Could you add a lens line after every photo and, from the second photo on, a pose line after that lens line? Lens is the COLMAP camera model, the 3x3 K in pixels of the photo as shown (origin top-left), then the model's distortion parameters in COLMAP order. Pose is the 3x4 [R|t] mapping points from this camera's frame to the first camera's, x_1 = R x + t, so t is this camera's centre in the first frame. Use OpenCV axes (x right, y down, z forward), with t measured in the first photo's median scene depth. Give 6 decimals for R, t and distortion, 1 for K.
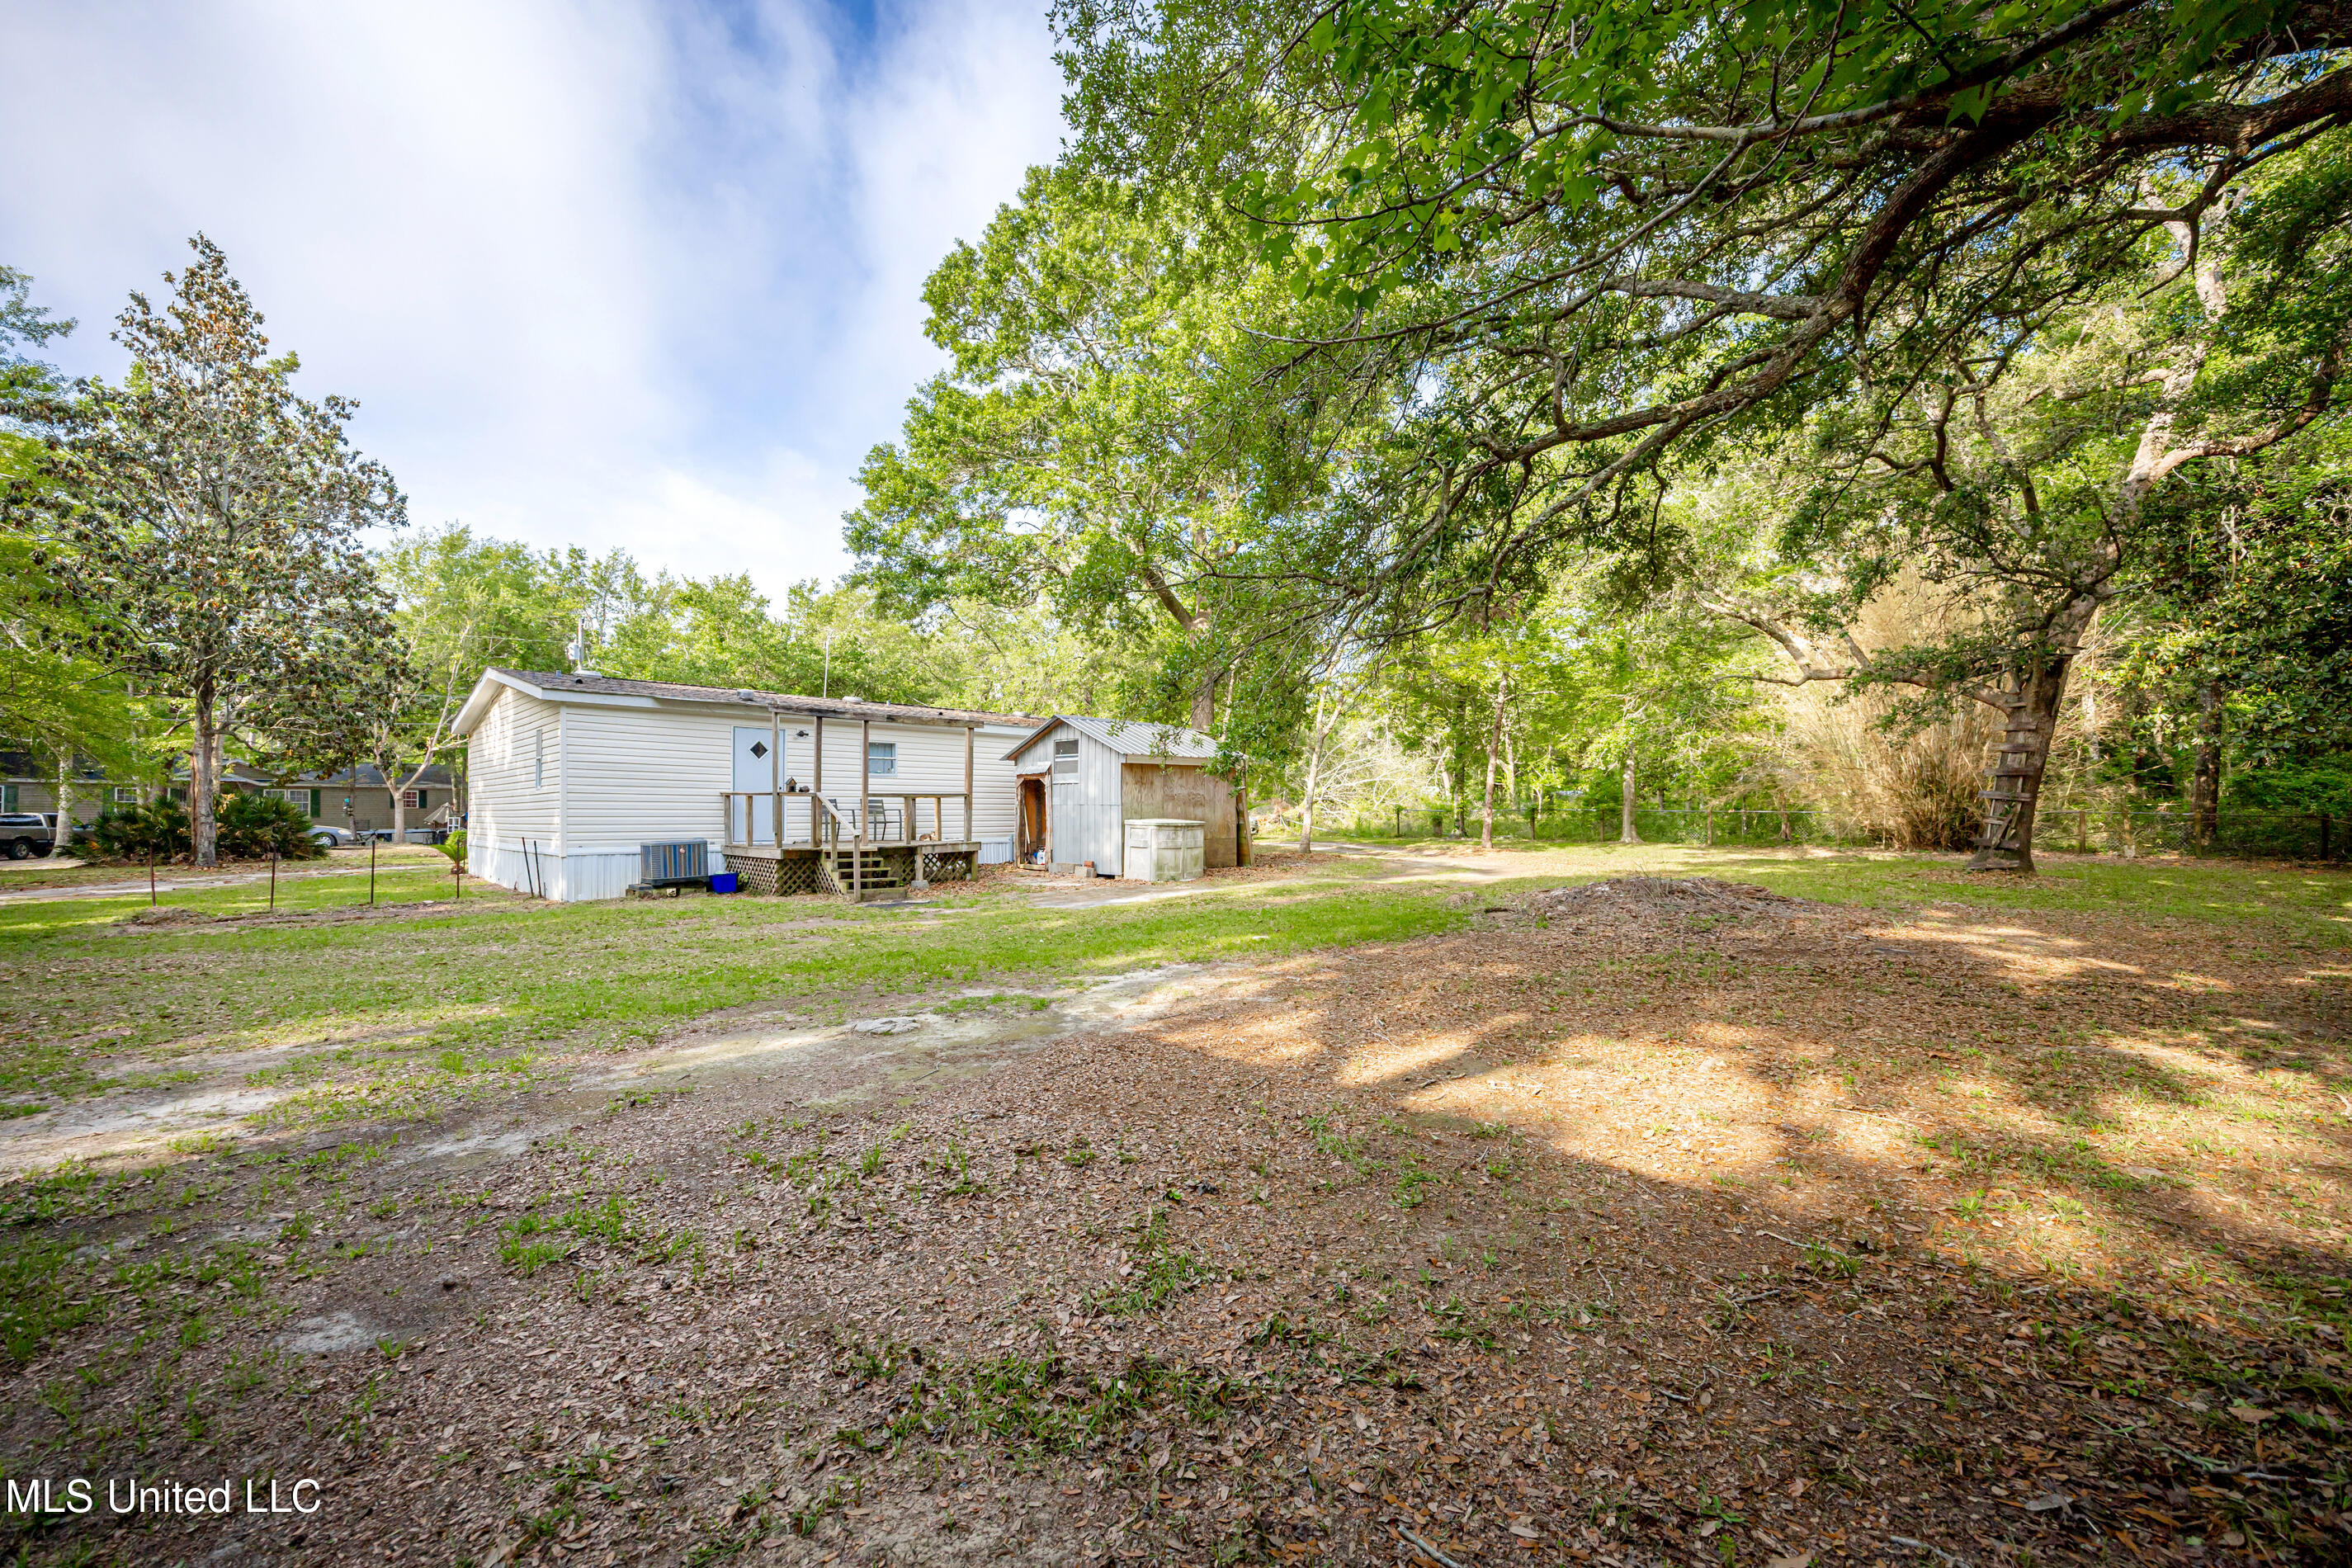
lens RADIAL K [[944.9, 0, 1163.1], [0, 944.9, 796.8], [0, 0, 1]] dist [-0.003645, -0.000551]
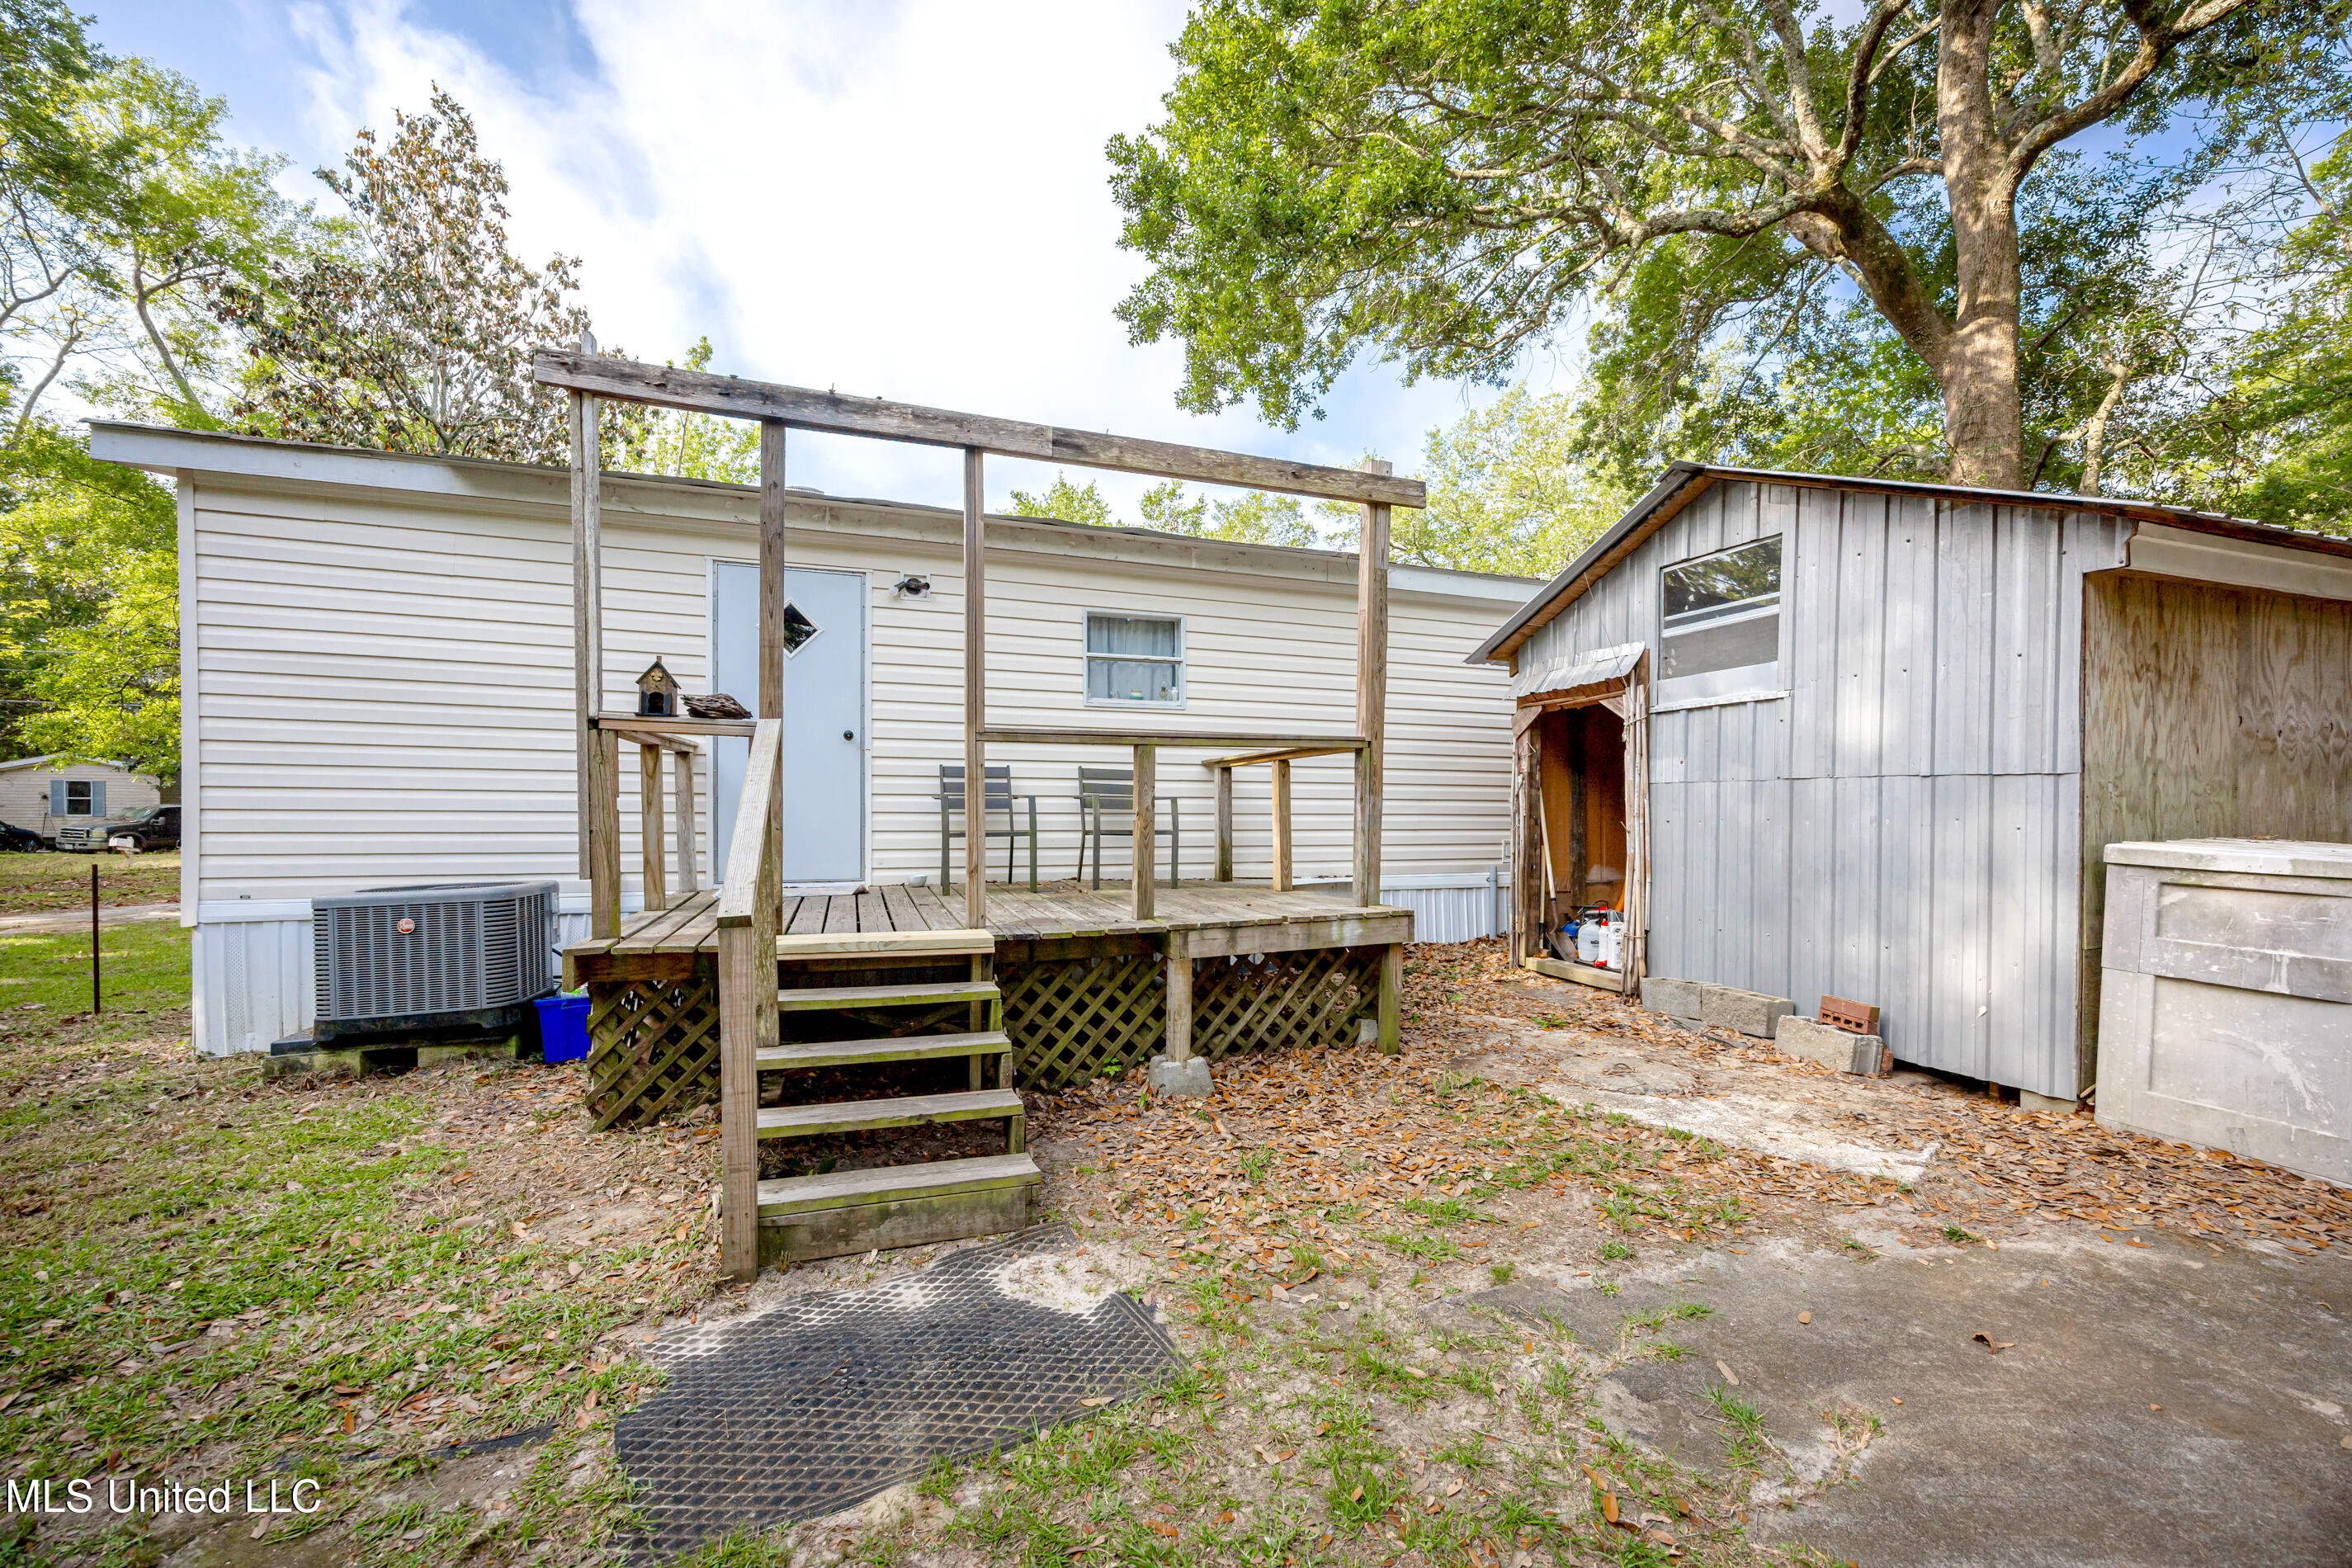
lens RADIAL K [[944.9, 0, 1168.0], [0, 944.9, 808.2], [0, 0, 1]] dist [-0.003645, -0.000551]
pose [[0.901865, 0.006683, -0.431966, -0.127941], [0.000477, 0.999864, 0.016465, 0.011891], [0.432017, -0.015055, 0.901740, 0.667060]]
